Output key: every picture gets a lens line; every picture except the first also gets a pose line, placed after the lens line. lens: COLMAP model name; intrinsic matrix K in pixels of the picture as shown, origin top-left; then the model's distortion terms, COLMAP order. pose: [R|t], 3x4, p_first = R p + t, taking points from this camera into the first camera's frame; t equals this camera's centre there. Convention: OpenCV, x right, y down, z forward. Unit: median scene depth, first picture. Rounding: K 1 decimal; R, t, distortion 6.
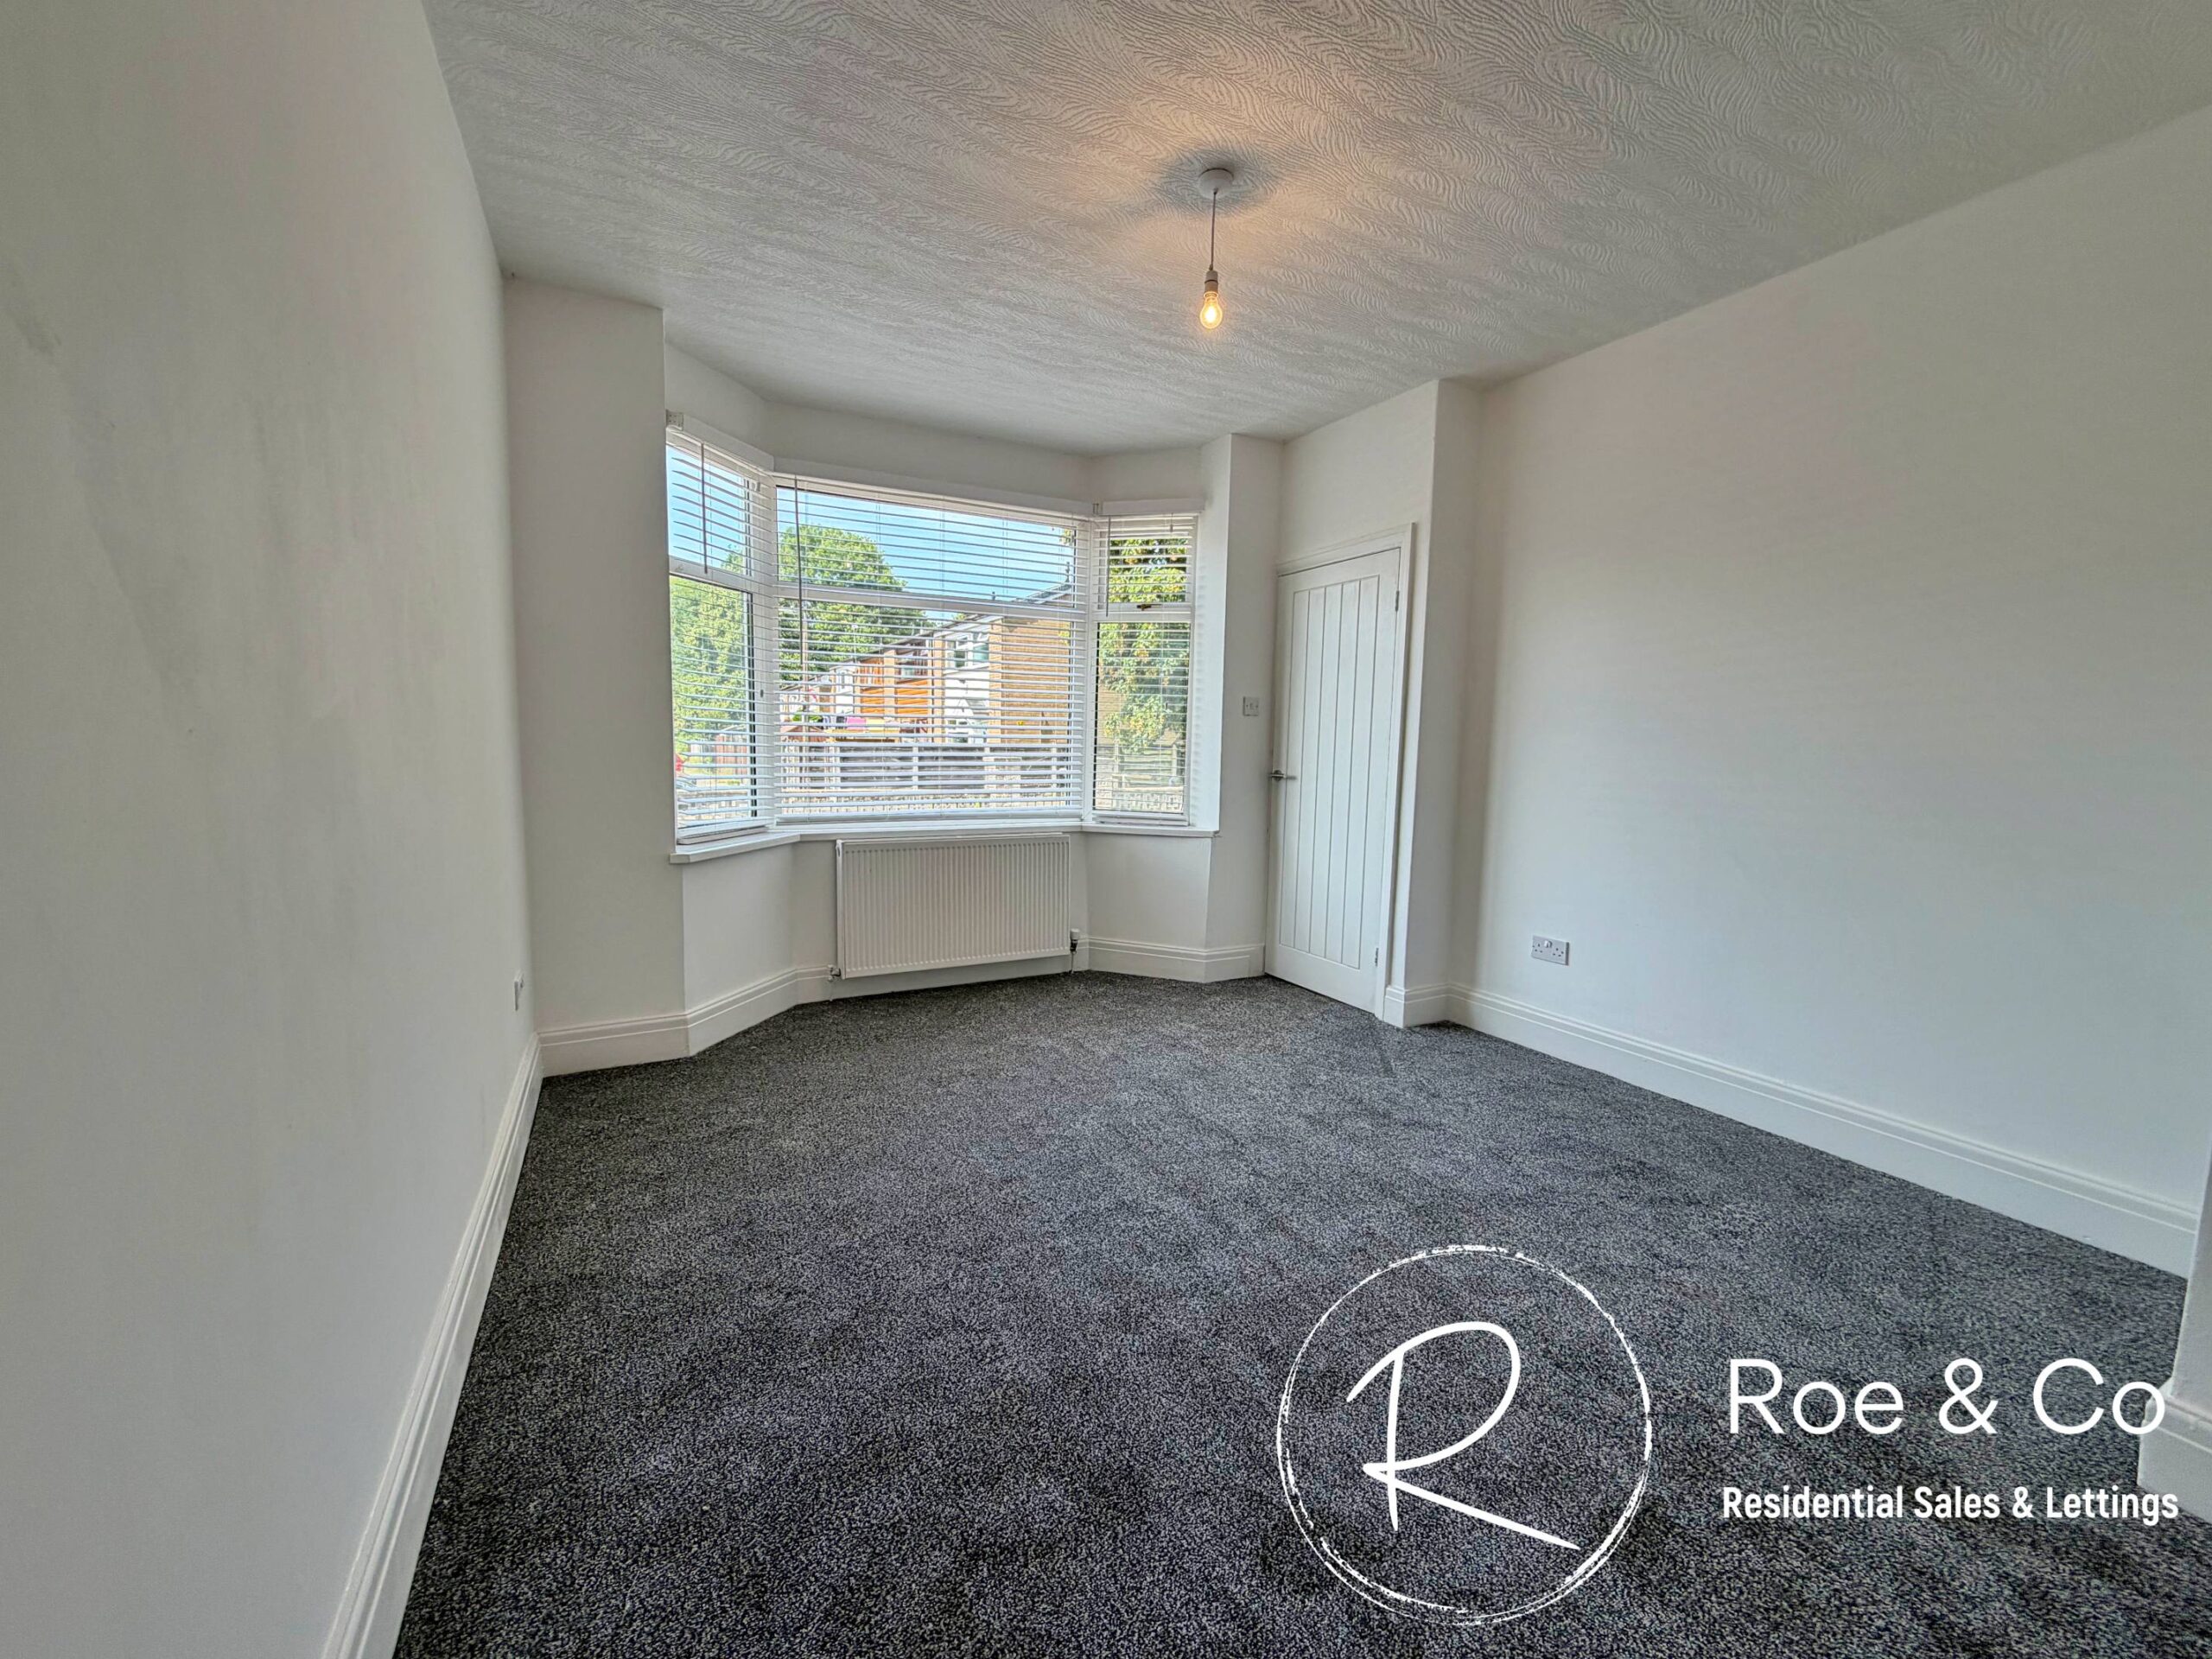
lens RADIAL K [[889.2, 0, 1106.4], [0, 889.2, 833.0], [0, 0, 1]] dist [0.002365, -0.000257]
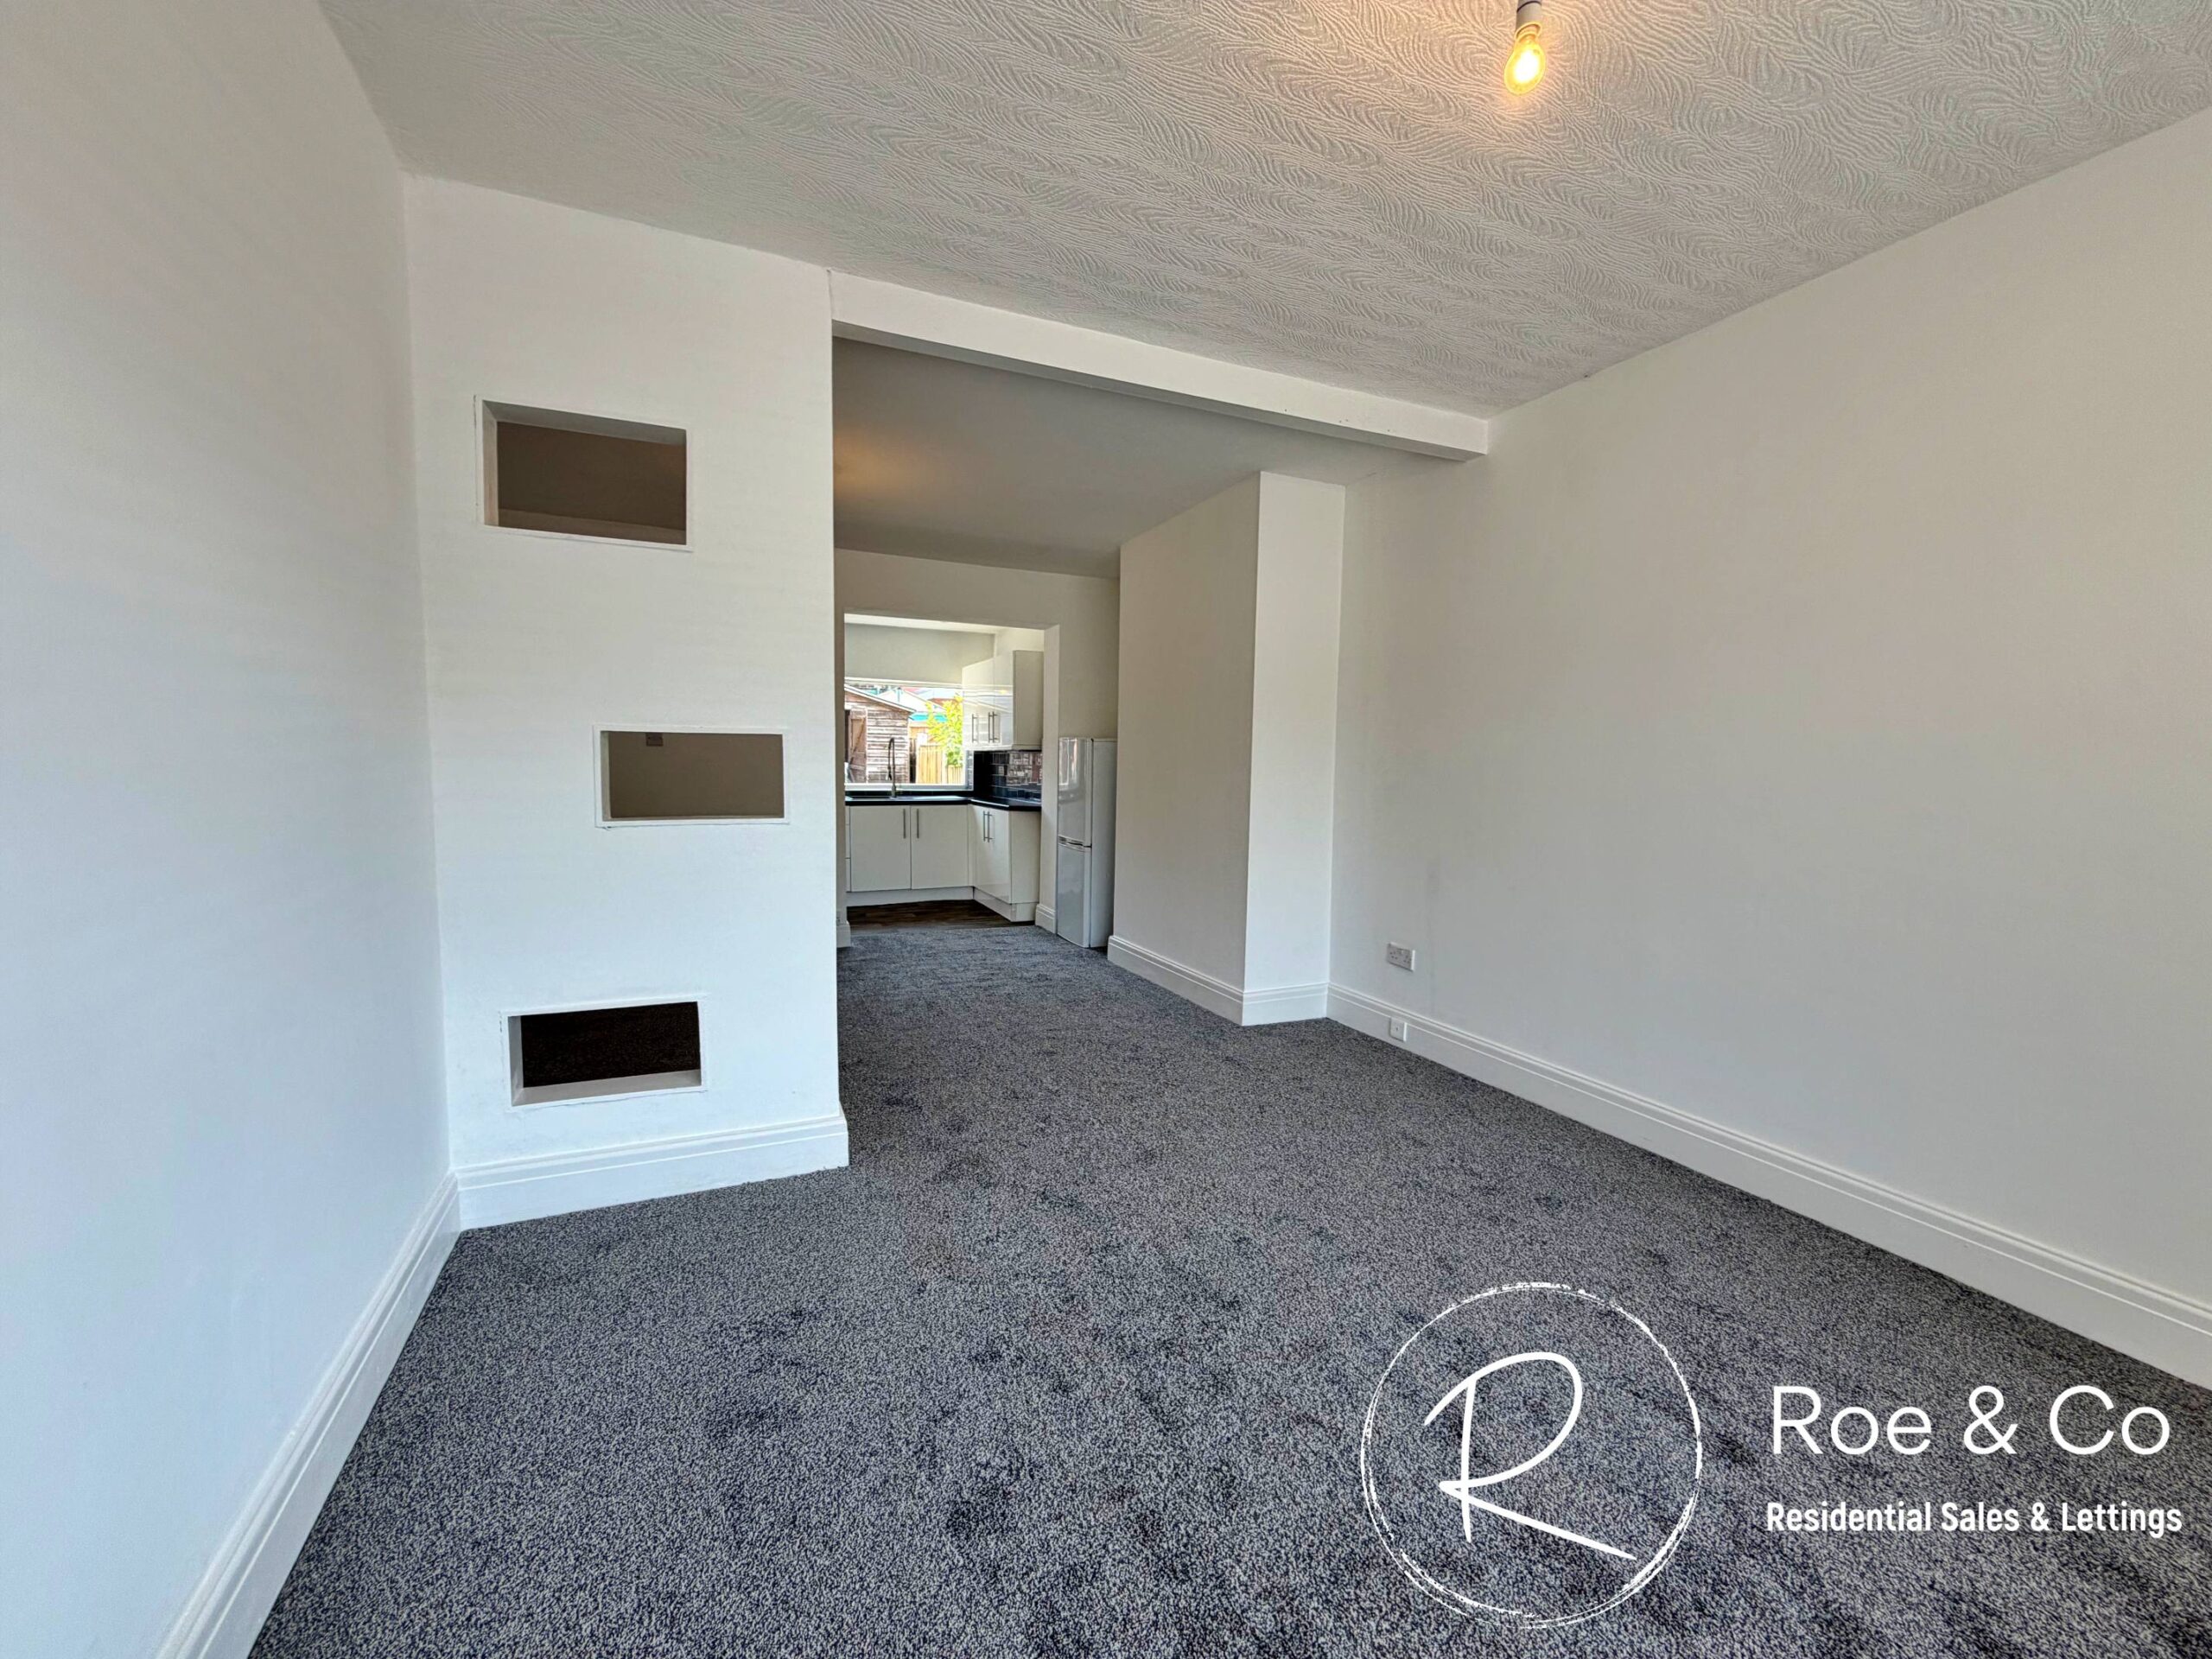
lens RADIAL K [[889.2, 0, 1101.3], [0, 889.2, 832.7], [0, 0, 1]] dist [0.002365, -0.000257]
pose [[-0.996749, -0.040416, 0.069700, 0.216266], [-0.026722, 0.981947, 0.187259, -0.129249], [-0.076010, 0.184787, -0.979835, 1.102970]]
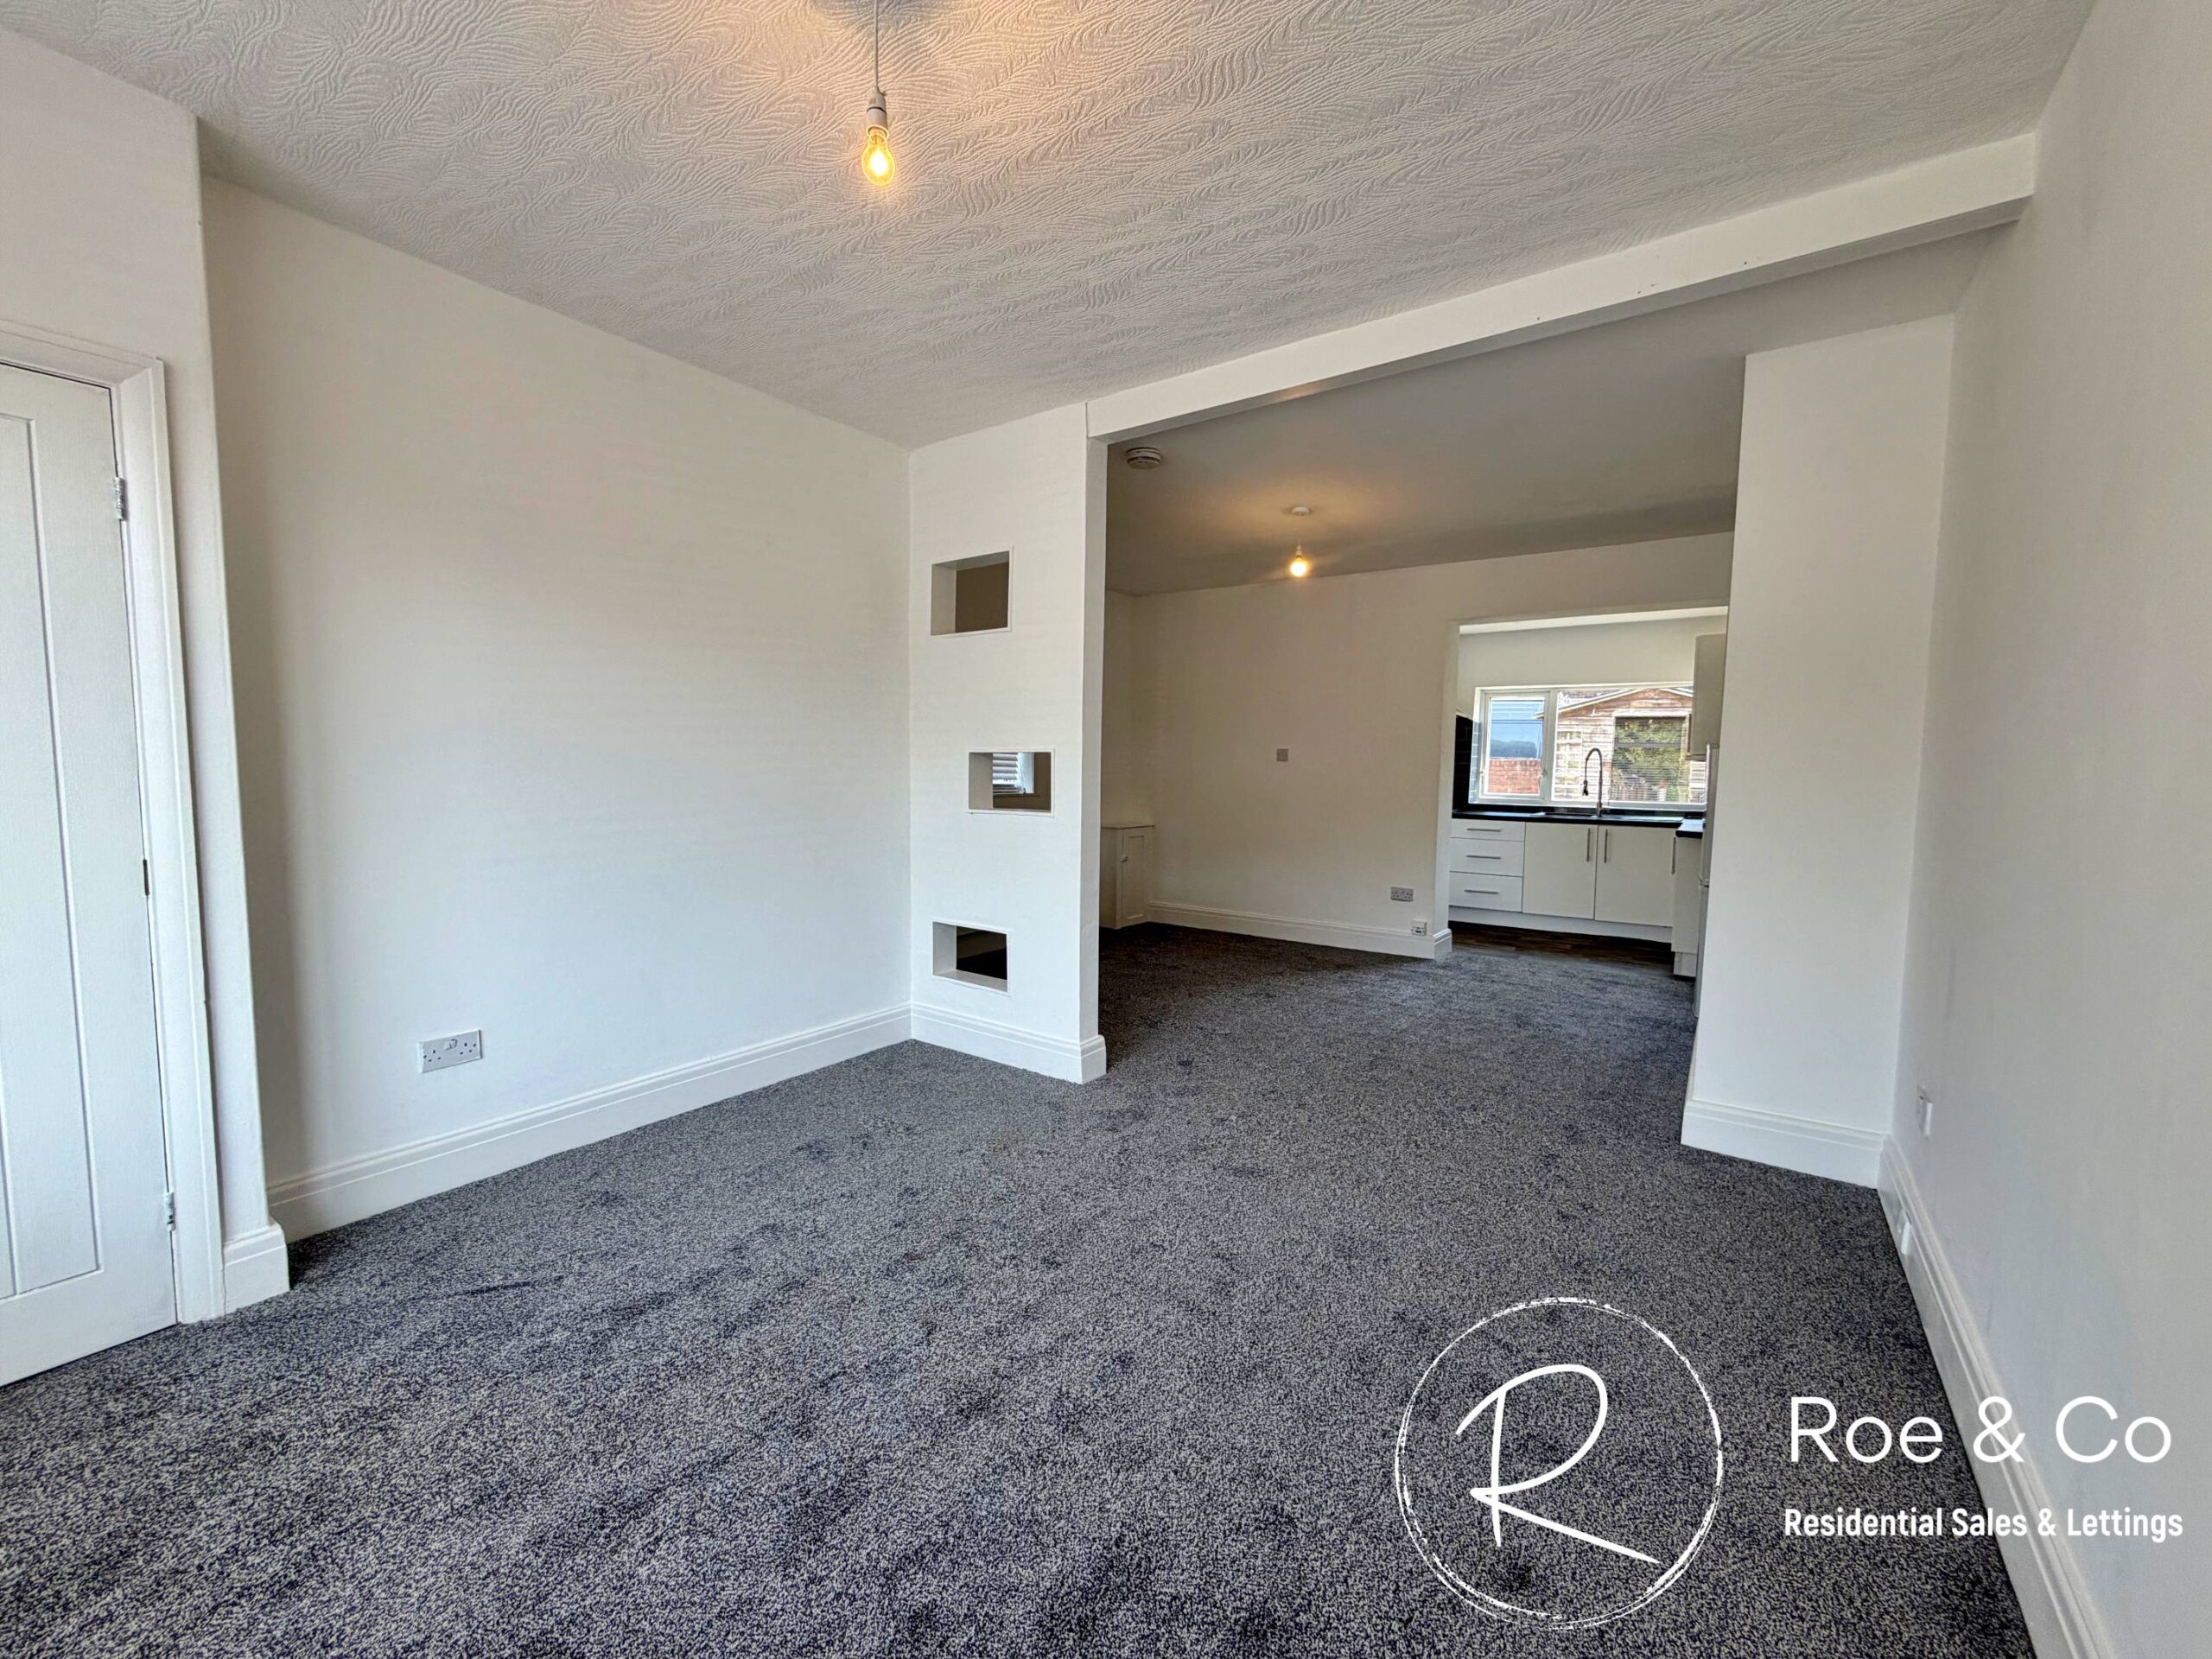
lens RADIAL K [[889.2, 0, 1103.6], [0, 889.2, 834.1], [0, 0, 1]] dist [0.002365, -0.000257]
pose [[-0.440097, -0.095556, 0.892851, -0.391411], [0.076101, 0.986775, 0.143119, -0.112972], [-0.894720, 0.130933, -0.427005, 0.786573]]
